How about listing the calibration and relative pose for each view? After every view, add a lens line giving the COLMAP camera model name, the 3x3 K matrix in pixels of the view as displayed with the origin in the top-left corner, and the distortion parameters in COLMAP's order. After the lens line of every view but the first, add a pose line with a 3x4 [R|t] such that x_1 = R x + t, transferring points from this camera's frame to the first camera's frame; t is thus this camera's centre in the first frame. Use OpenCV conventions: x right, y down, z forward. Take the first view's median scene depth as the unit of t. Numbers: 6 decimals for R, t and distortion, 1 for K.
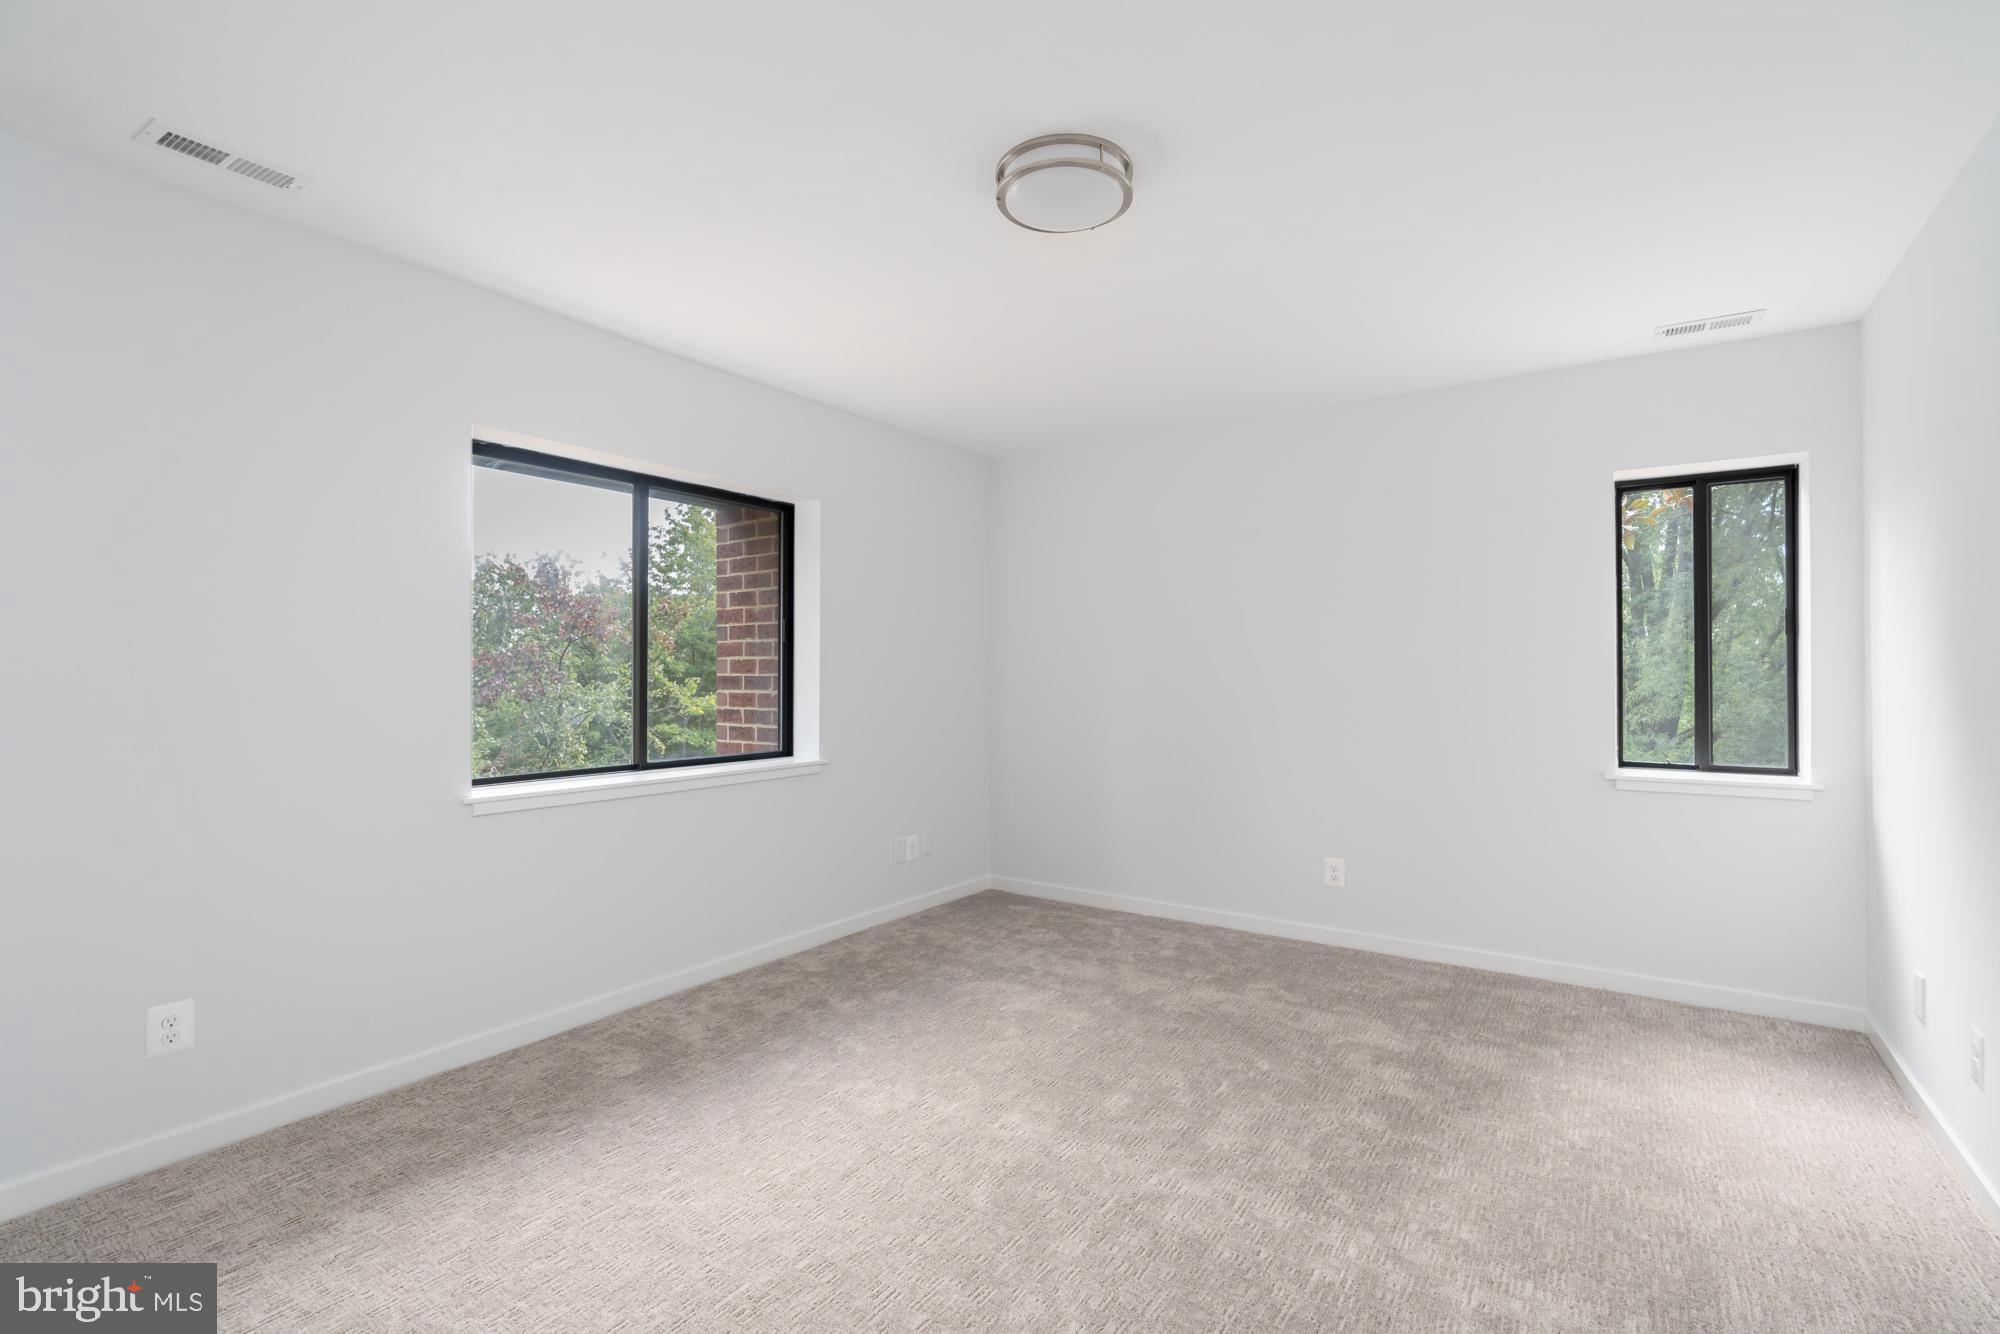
lens RADIAL K [[915.2, 0, 1003.5], [0, 915.2, 669.4], [0, 0, 1]] dist [-0.000535, 0.000702]
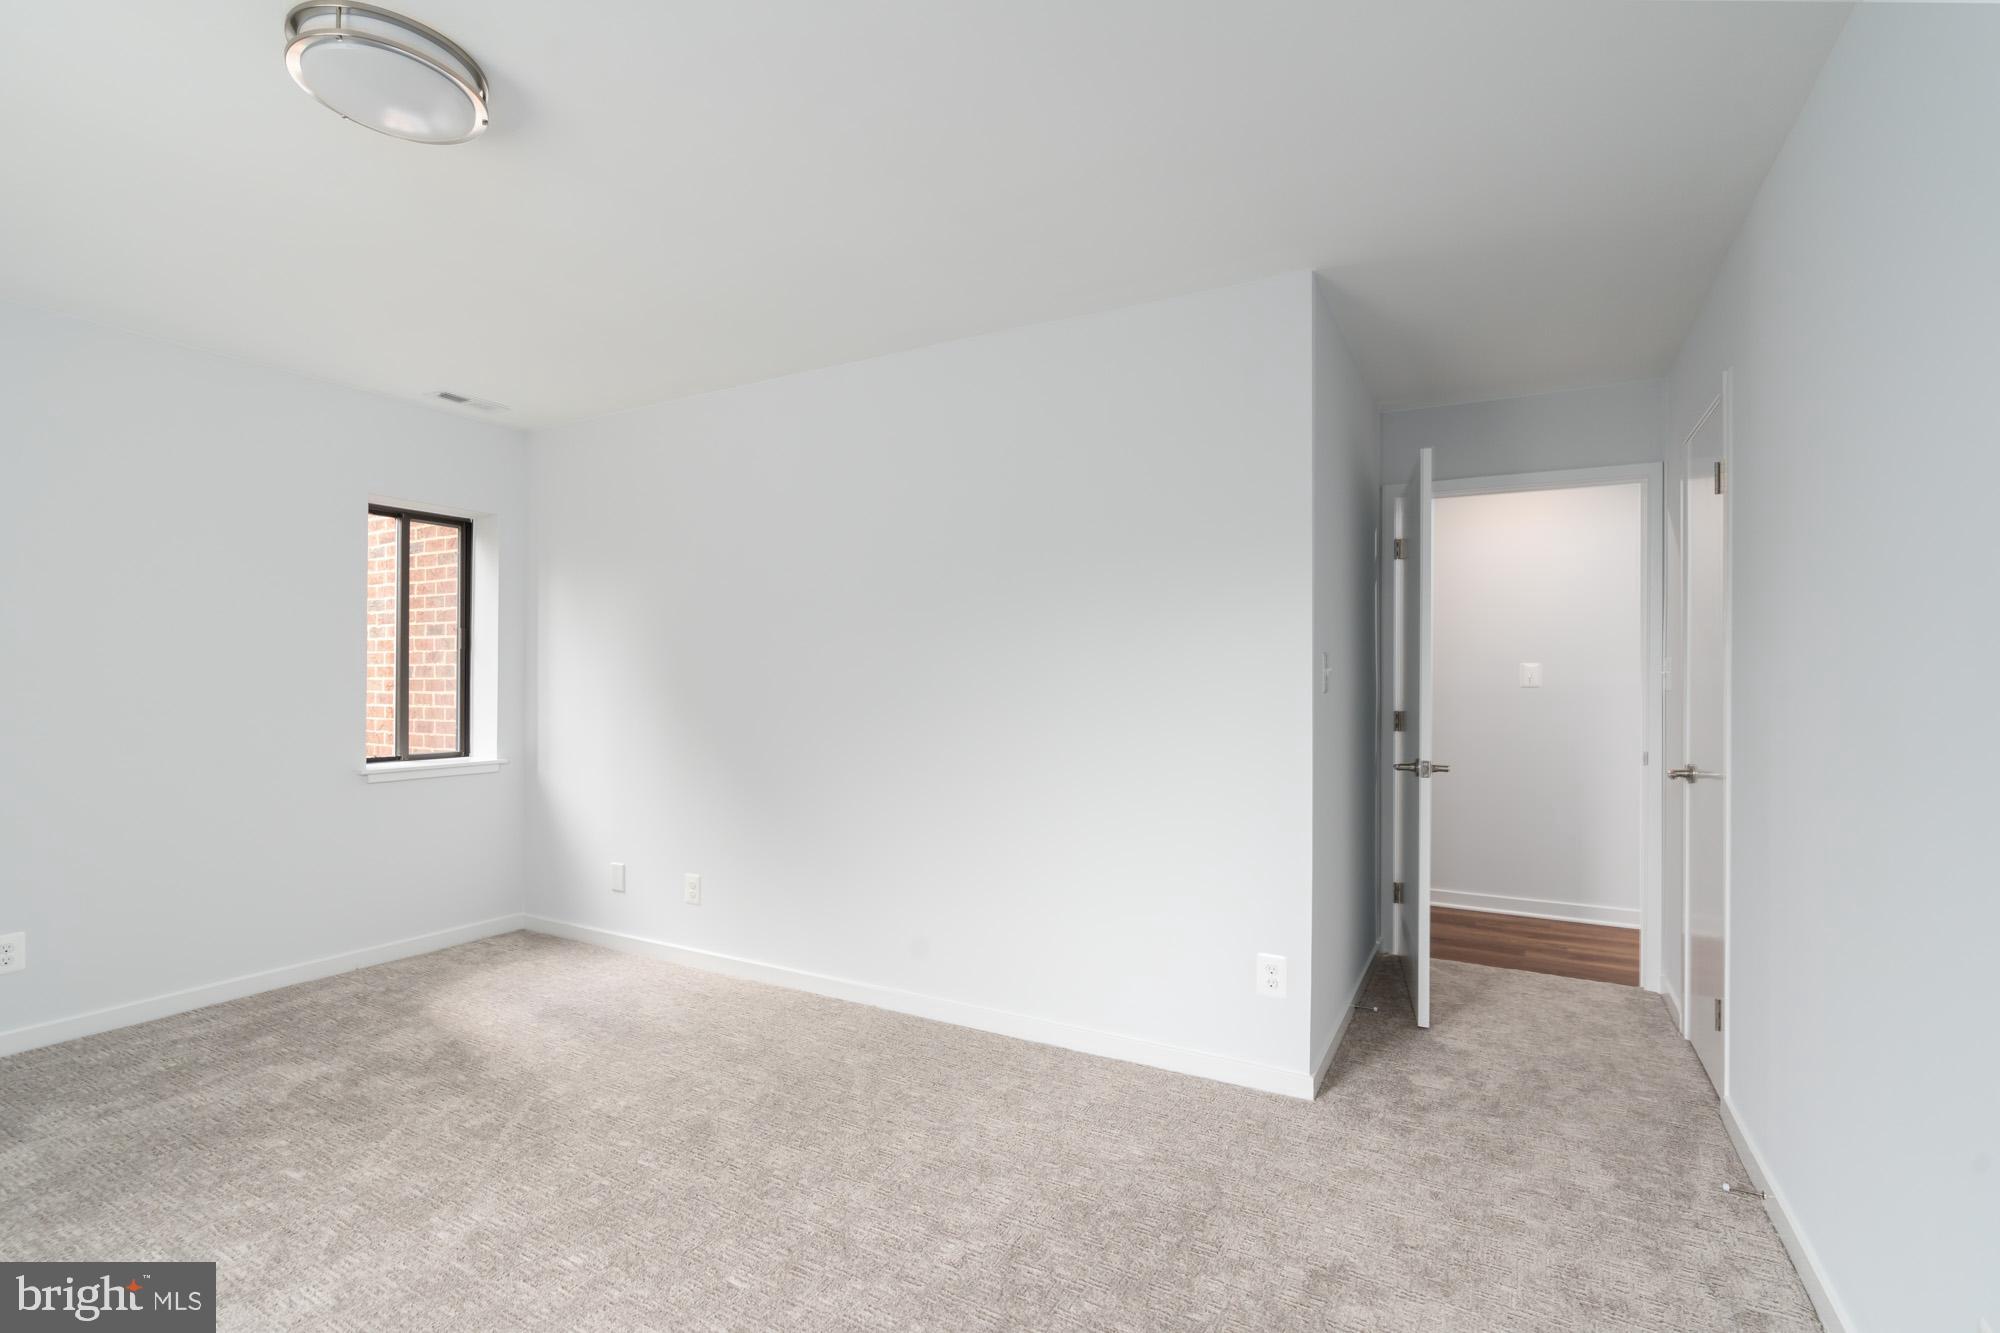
lens RADIAL K [[915.2, 0, 1003.5], [0, 915.2, 668.9], [0, 0, 1]] dist [-0.000535, 0.000702]
pose [[-0.070483, 0.008627, 0.997476, -0.528831], [-0.007965, 0.999926, -0.009211, -0.002595], [-0.997481, -0.008594, -0.070409, 0.342391]]
